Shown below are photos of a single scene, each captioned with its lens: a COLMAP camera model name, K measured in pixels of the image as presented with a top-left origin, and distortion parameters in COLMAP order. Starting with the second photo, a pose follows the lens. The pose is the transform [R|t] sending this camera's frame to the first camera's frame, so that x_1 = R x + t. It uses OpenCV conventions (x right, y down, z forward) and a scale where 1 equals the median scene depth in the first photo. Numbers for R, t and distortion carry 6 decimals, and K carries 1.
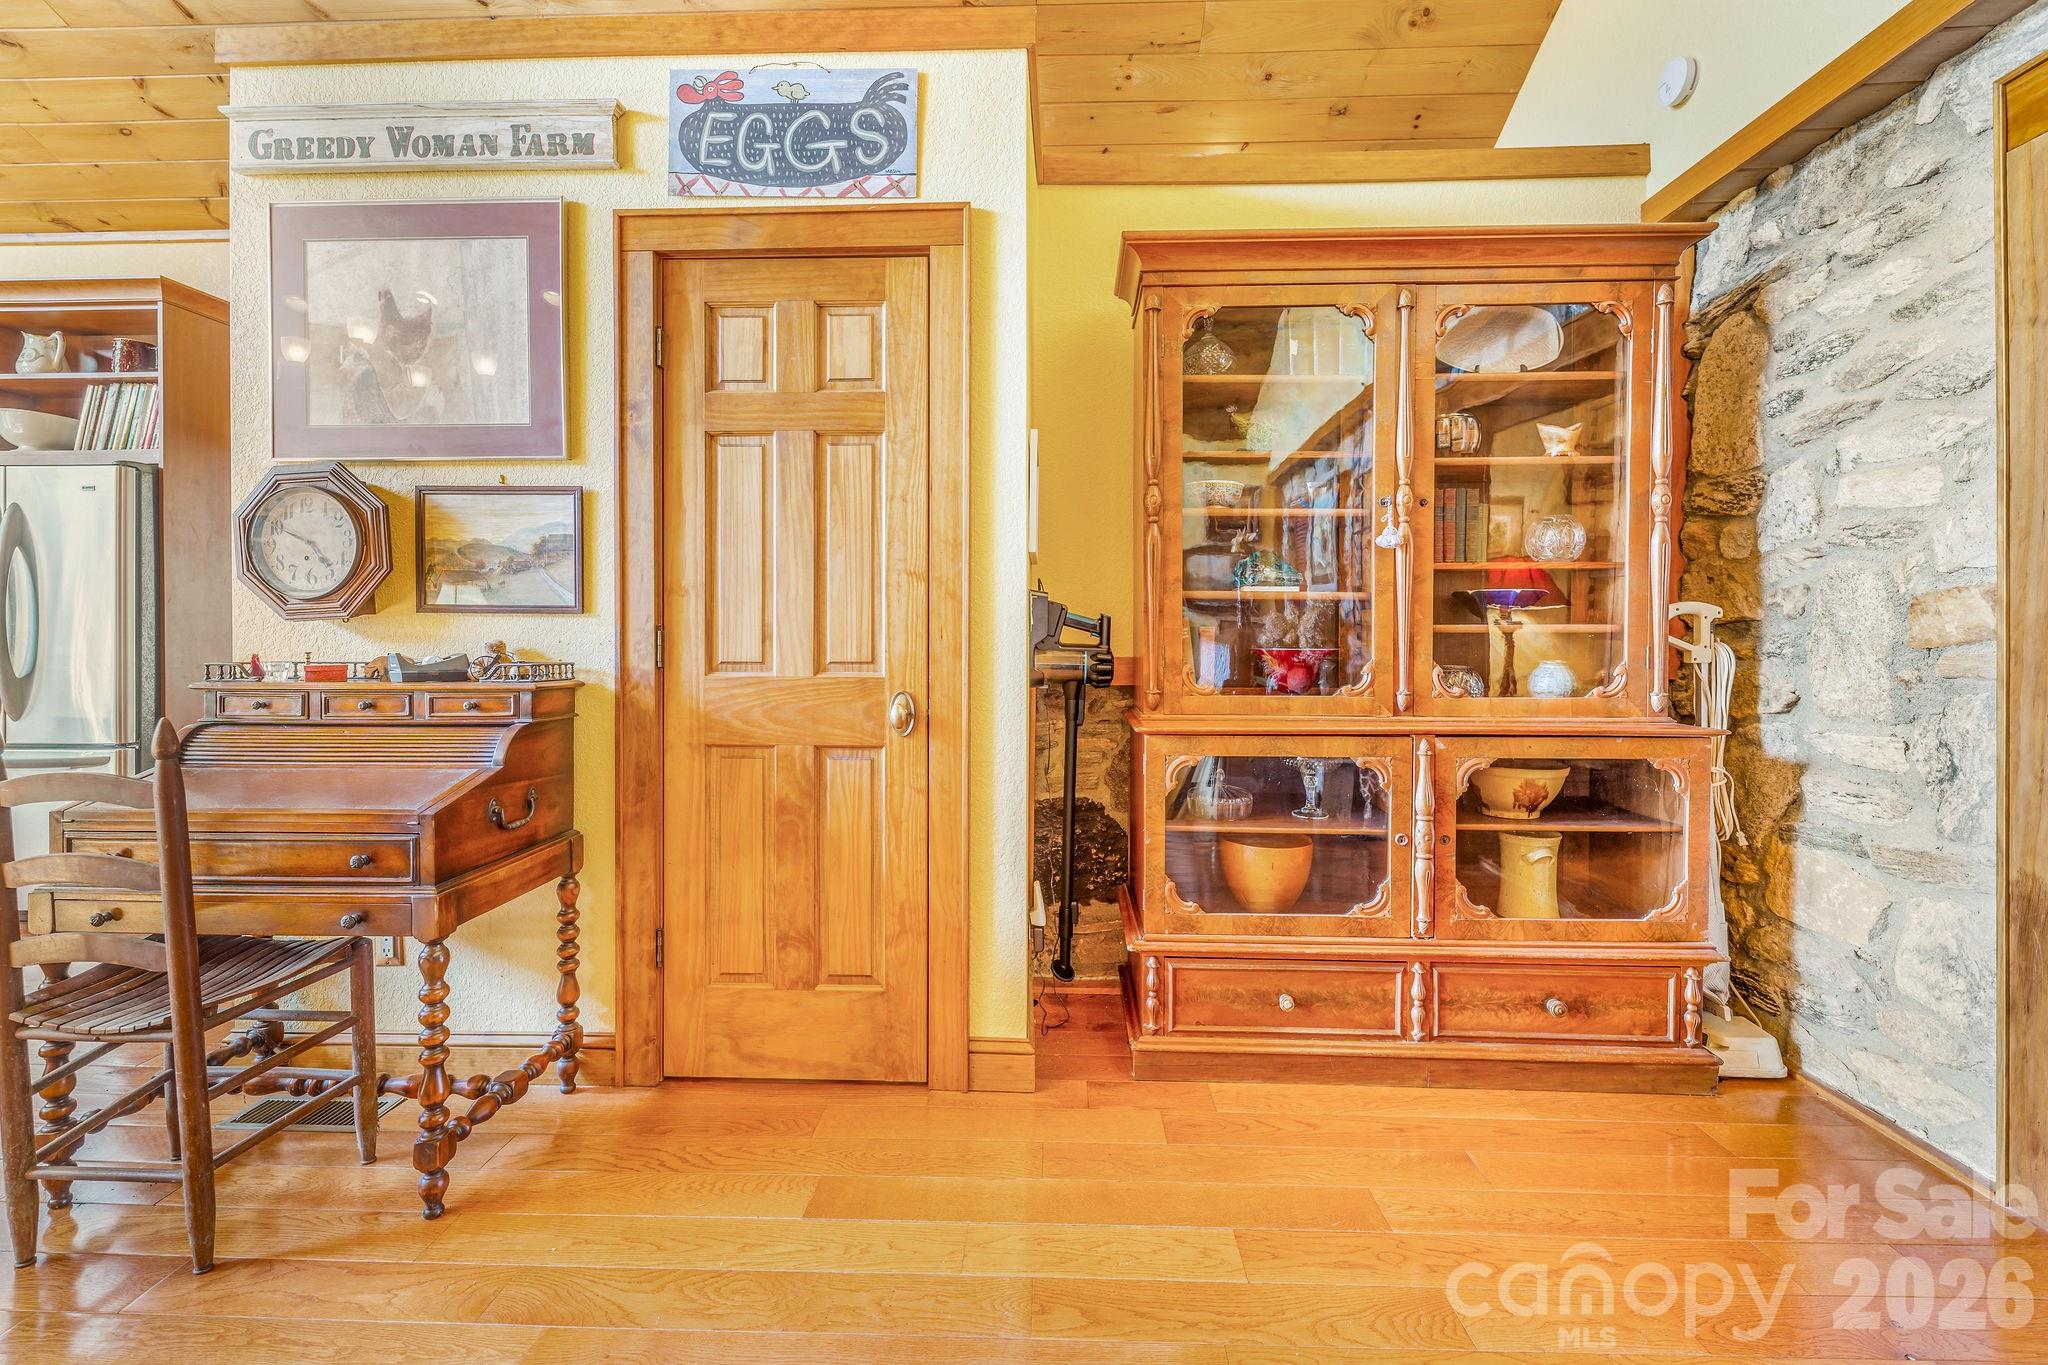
lens RADIAL K [[846.7, 0, 1038.8], [0, 846.7, 647.6], [0, 0, 1]] dist [0.009009, -0.002523]
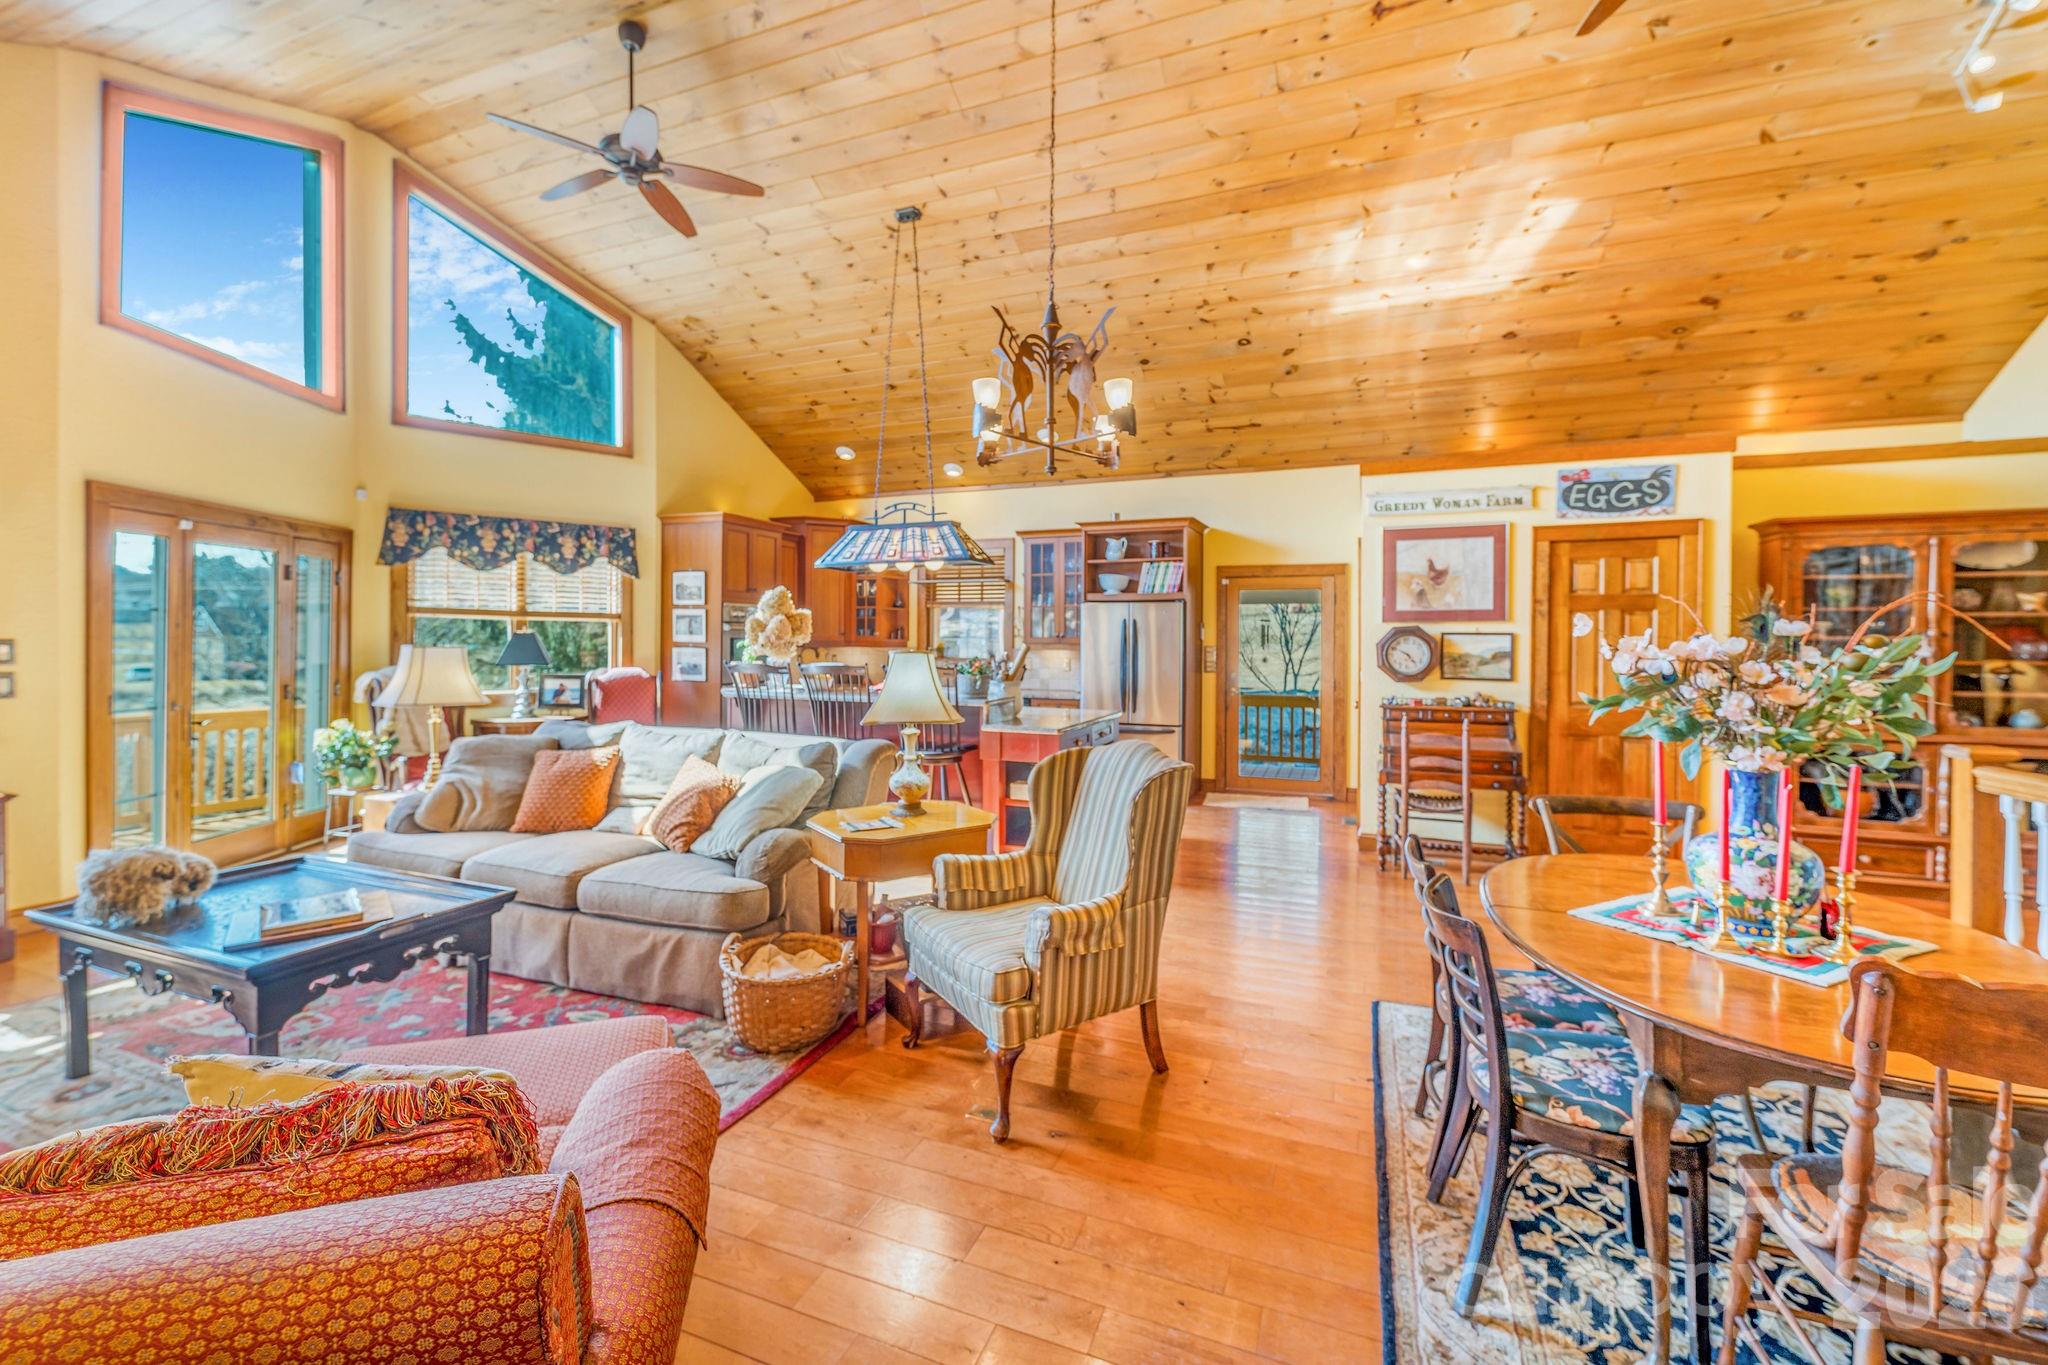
lens RADIAL K [[846.7, 0, 1037.5], [0, 846.7, 647.7], [0, 0, 1]] dist [0.009009, -0.002523]
pose [[0.937344, 0.005350, -0.348364, -0.998758], [-0.005934, 0.999982, -0.000607, -0.133286], [0.348354, 0.002636, 0.937359, -1.920340]]
